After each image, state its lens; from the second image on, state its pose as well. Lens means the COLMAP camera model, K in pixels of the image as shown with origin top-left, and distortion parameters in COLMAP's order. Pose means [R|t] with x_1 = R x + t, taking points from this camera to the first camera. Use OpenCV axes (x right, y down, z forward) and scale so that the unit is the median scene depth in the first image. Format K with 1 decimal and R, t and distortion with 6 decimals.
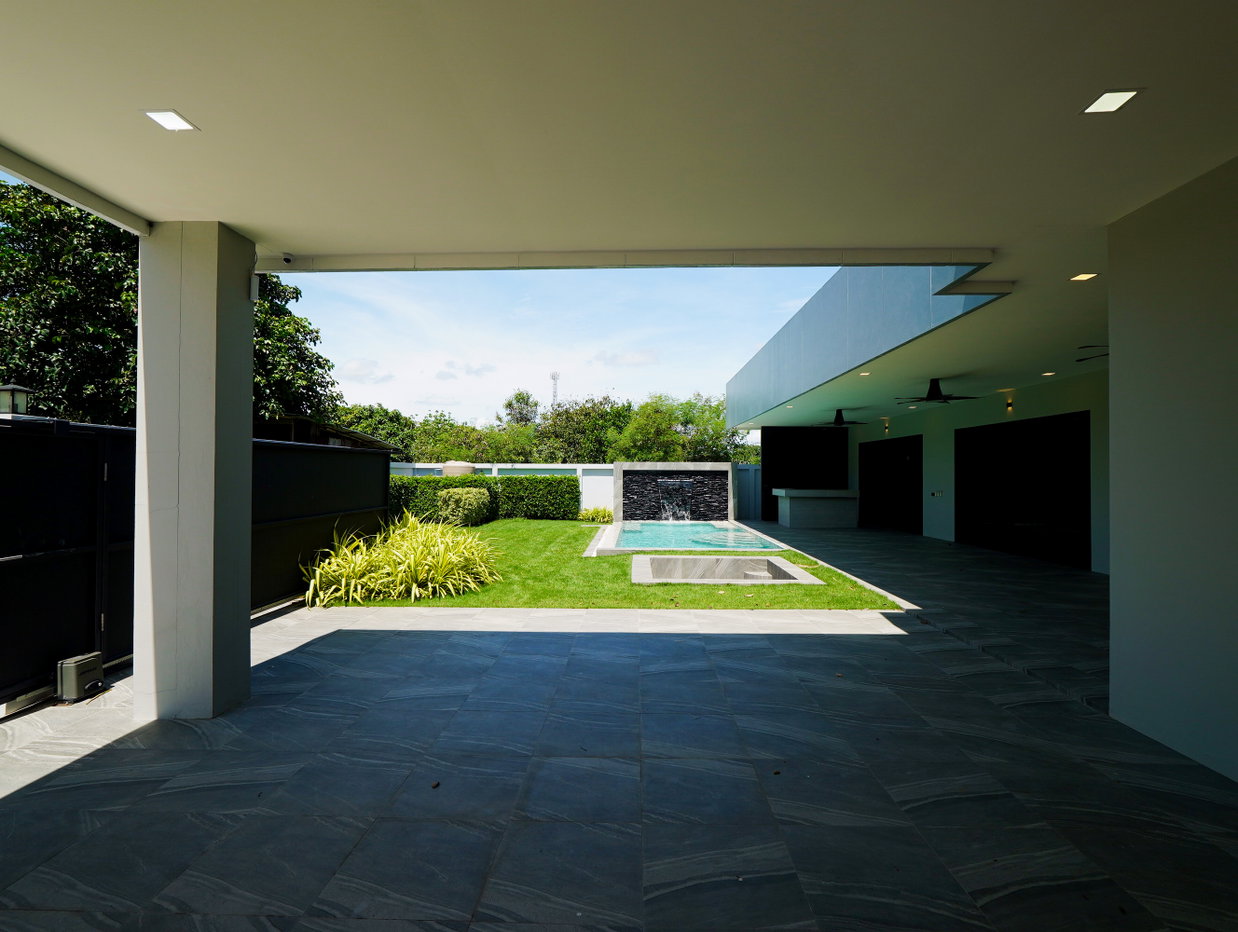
lens RADIAL K [[581.0, 0, 621.1], [0, 581.0, 467.3], [0, 0, 1]] dist [-0.009522, 0.001154]
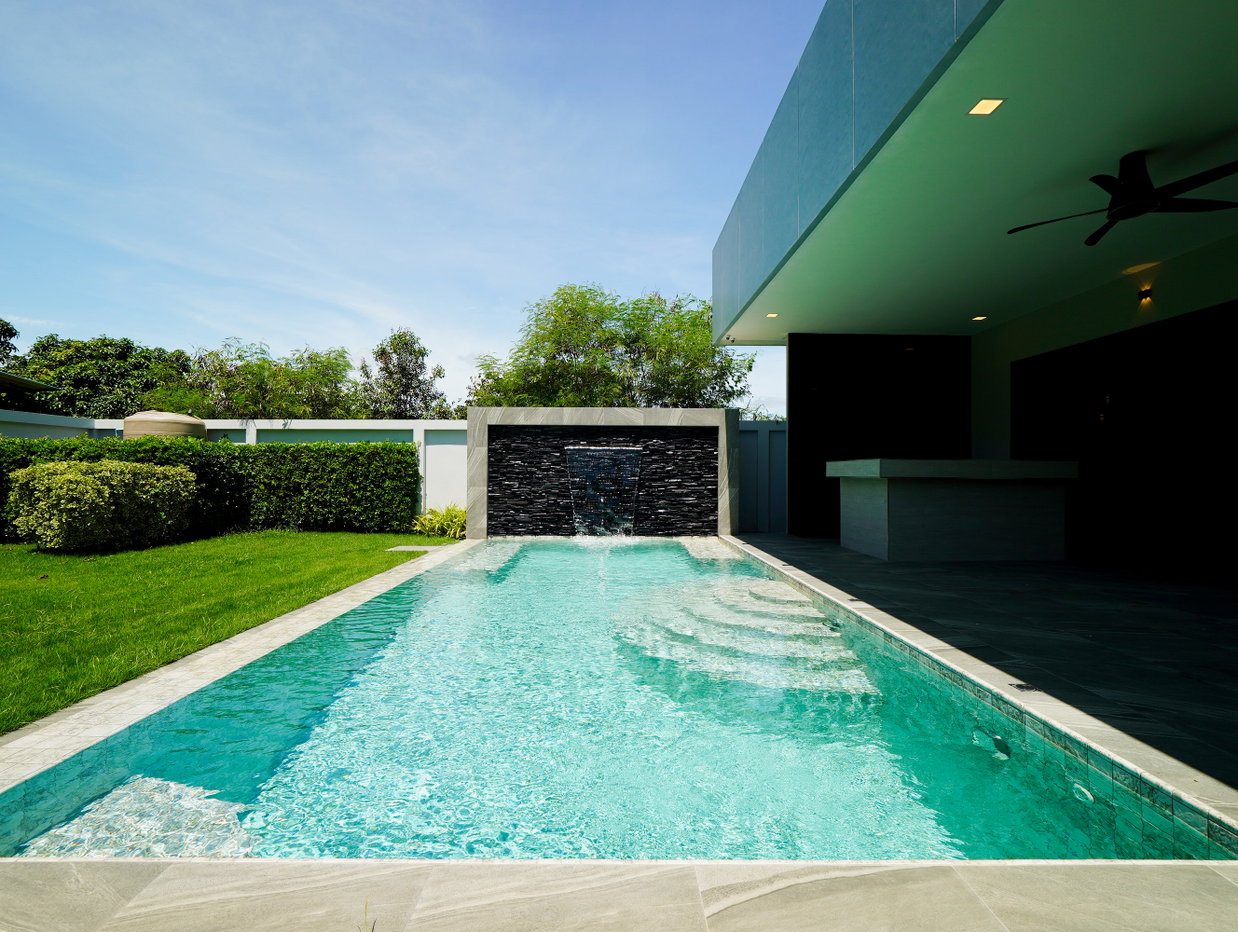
lens RADIAL K [[581.0, 0, 614.3], [0, 581.0, 472.1], [0, 0, 1]] dist [-0.009522, 0.001154]
pose [[0.999439, 0.001122, 0.033461, 0.086494], [-0.001439, 0.999954, 0.009446, 0.036948], [-0.033449, -0.009489, 0.999395, 0.540803]]
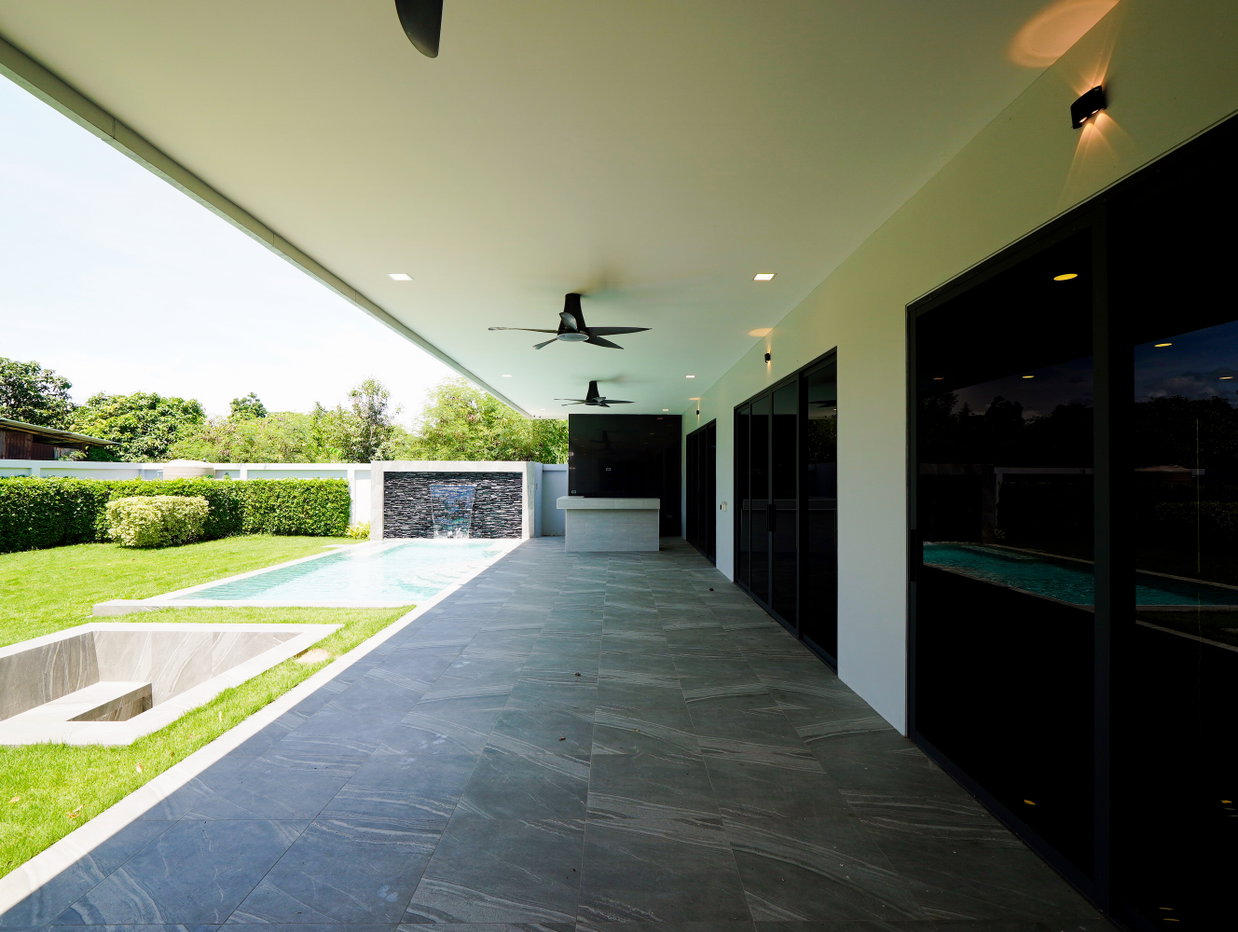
lens RADIAL K [[581.0, 0, 619.7], [0, 581.0, 468.2], [0, 0, 1]] dist [-0.009522, 0.001154]
pose [[0.999501, -0.000848, 0.031579, 0.285877], [0.000856, 1.000000, -0.000265, 0.000508], [-0.031578, 0.000291, 0.999501, 0.234216]]
